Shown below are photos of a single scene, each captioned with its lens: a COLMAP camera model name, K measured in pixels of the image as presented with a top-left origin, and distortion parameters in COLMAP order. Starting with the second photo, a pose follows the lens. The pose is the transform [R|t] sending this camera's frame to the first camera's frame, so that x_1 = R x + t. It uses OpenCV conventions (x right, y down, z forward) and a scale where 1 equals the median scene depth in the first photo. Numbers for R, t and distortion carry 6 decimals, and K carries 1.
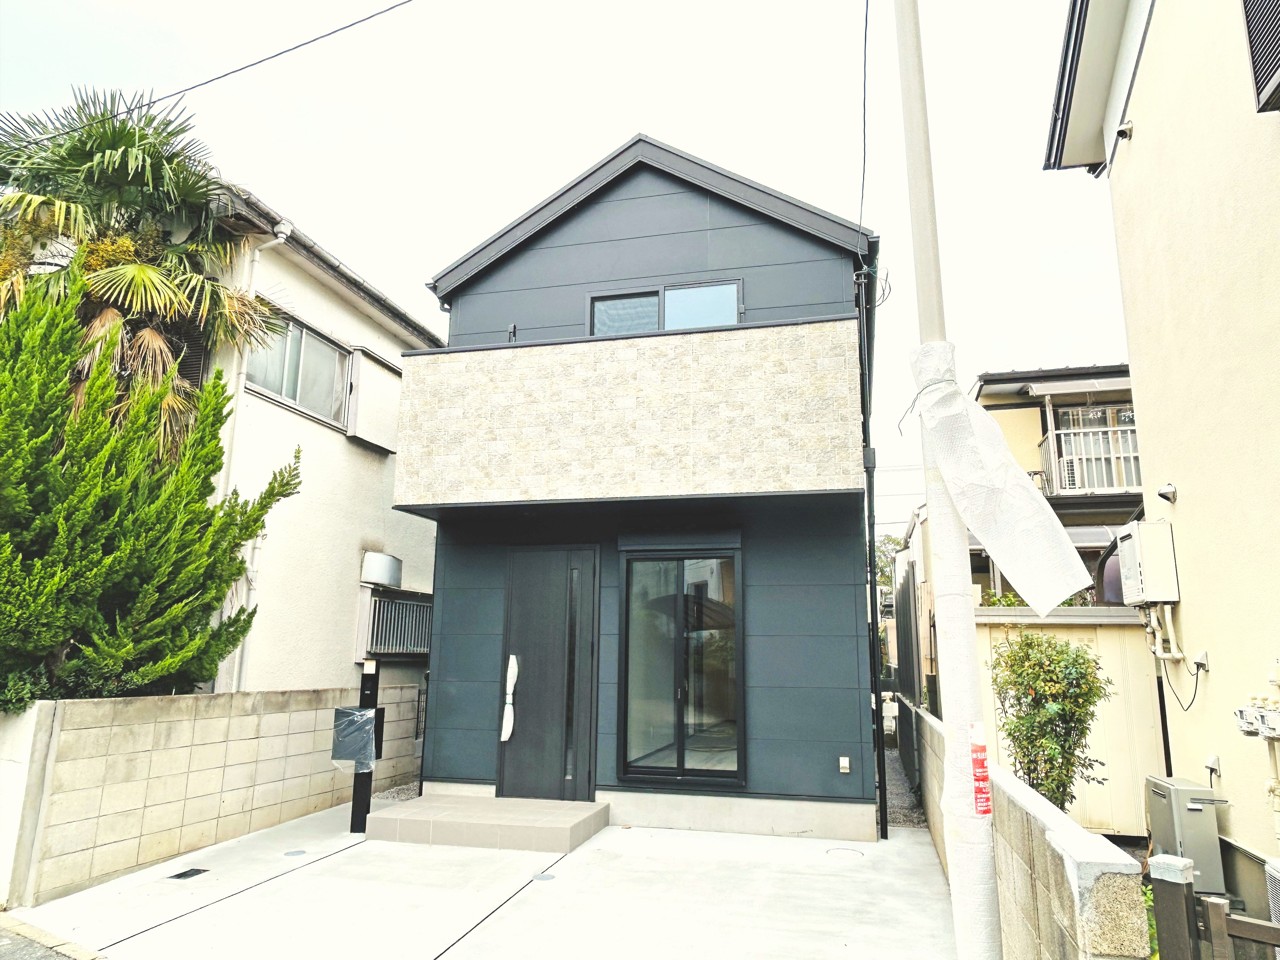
lens RADIAL K [[837.8, 0, 641.7], [0, 837.8, 481.0], [0, 0, 1]] dist [0.007773, -0.003695]
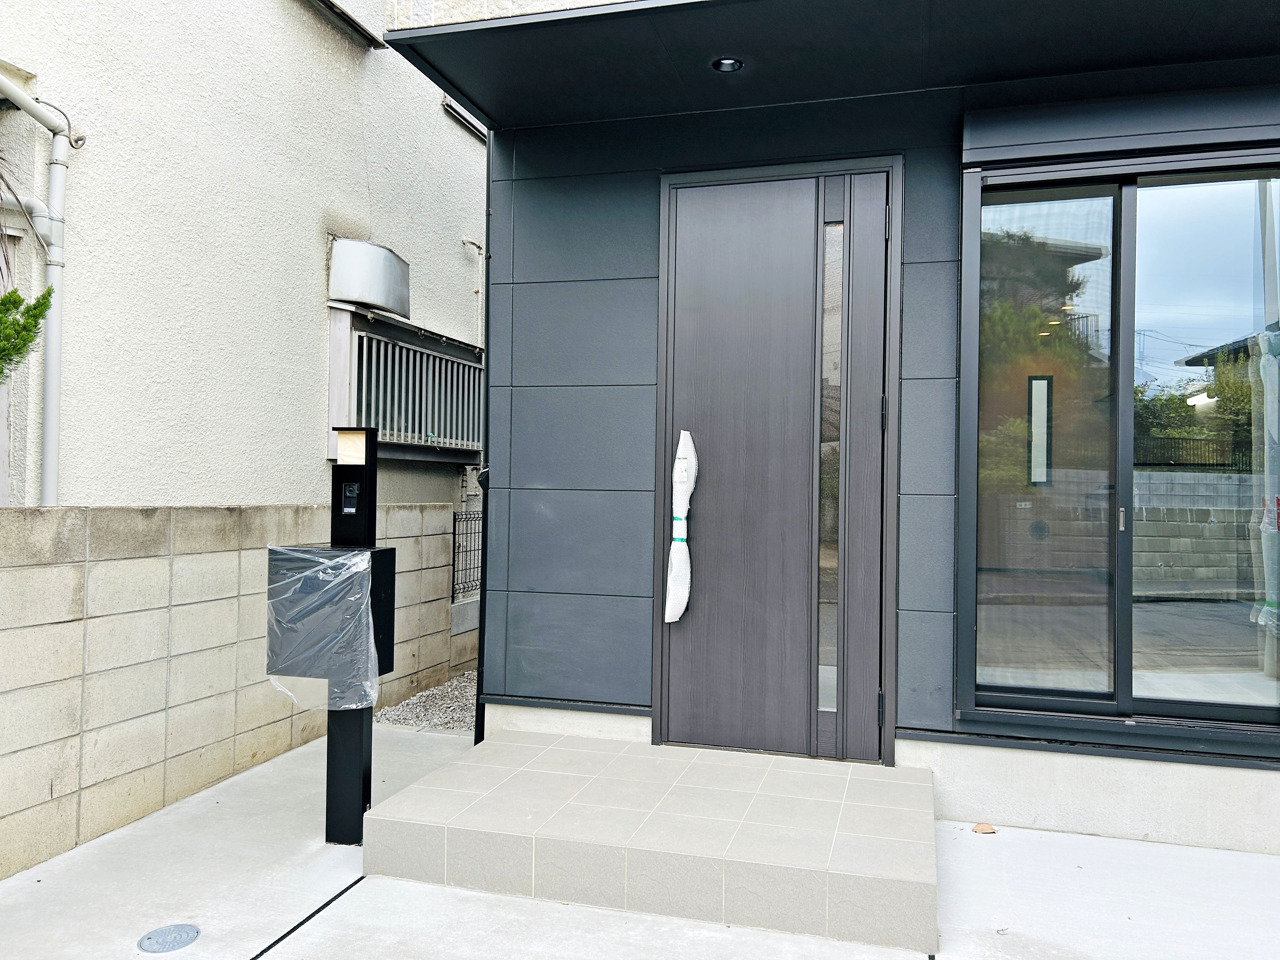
lens RADIAL K [[961.5, 0, 640.9], [0, 961.5, 479.4], [0, 0, 1]] dist [0.035992, -0.009569]
pose [[0.999539, 0.003969, -0.030095, -0.170173], [0.002011, 0.980580, 0.196110, 0.144187], [0.030289, -0.196080, 0.980120, 0.543604]]
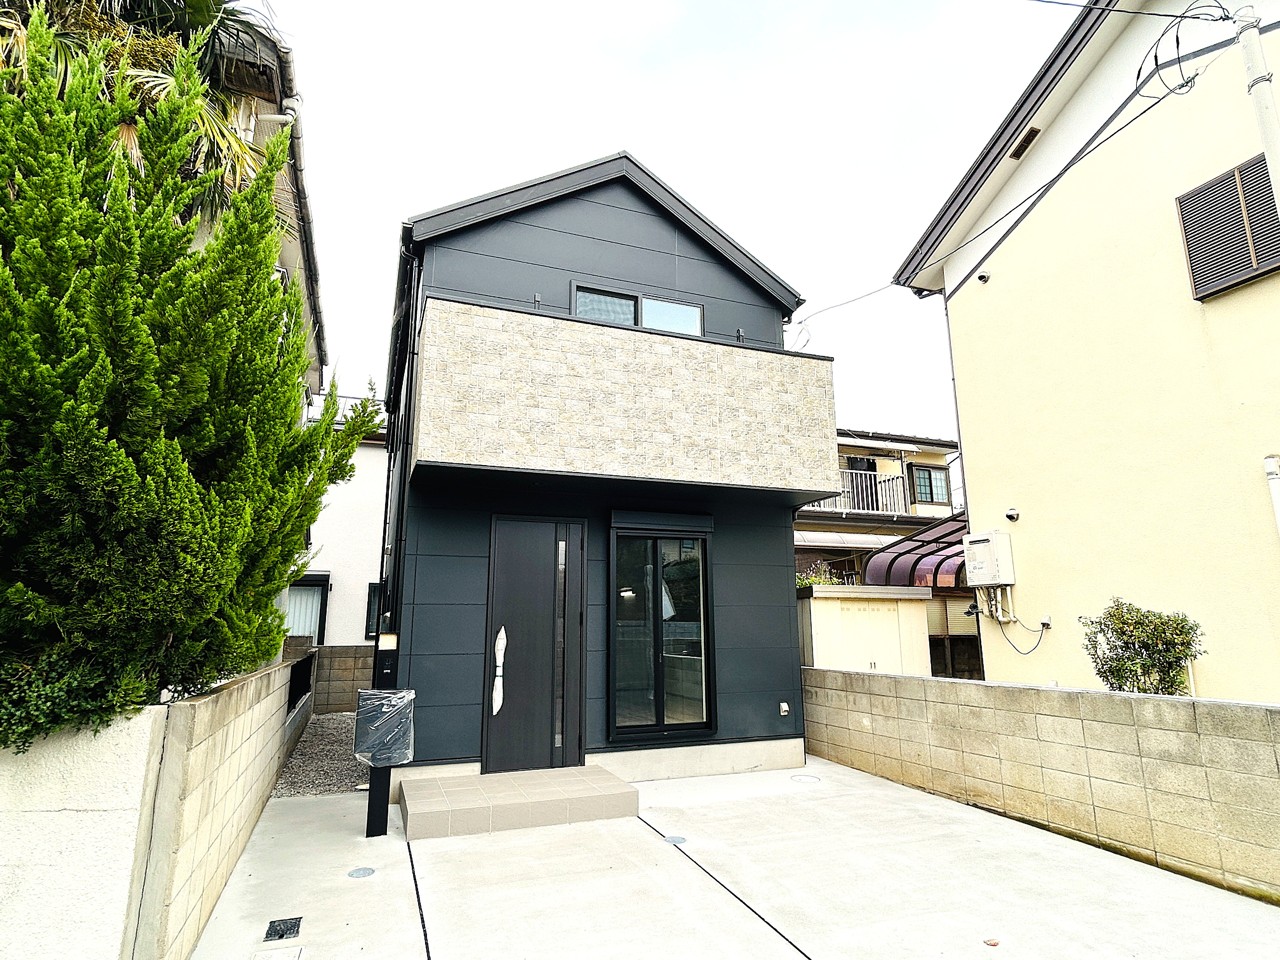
lens RADIAL K [[689.2, 0, 642.0], [0, 689.2, 479.7], [0, 0, 1]] dist [0.004924, 0.000317]
pose [[0.816741, 0.105011, 0.567369, -0.522419], [-0.104158, 0.993978, -0.034032, 0.050484], [-0.567526, -0.031300, 0.822760, 0.263156]]
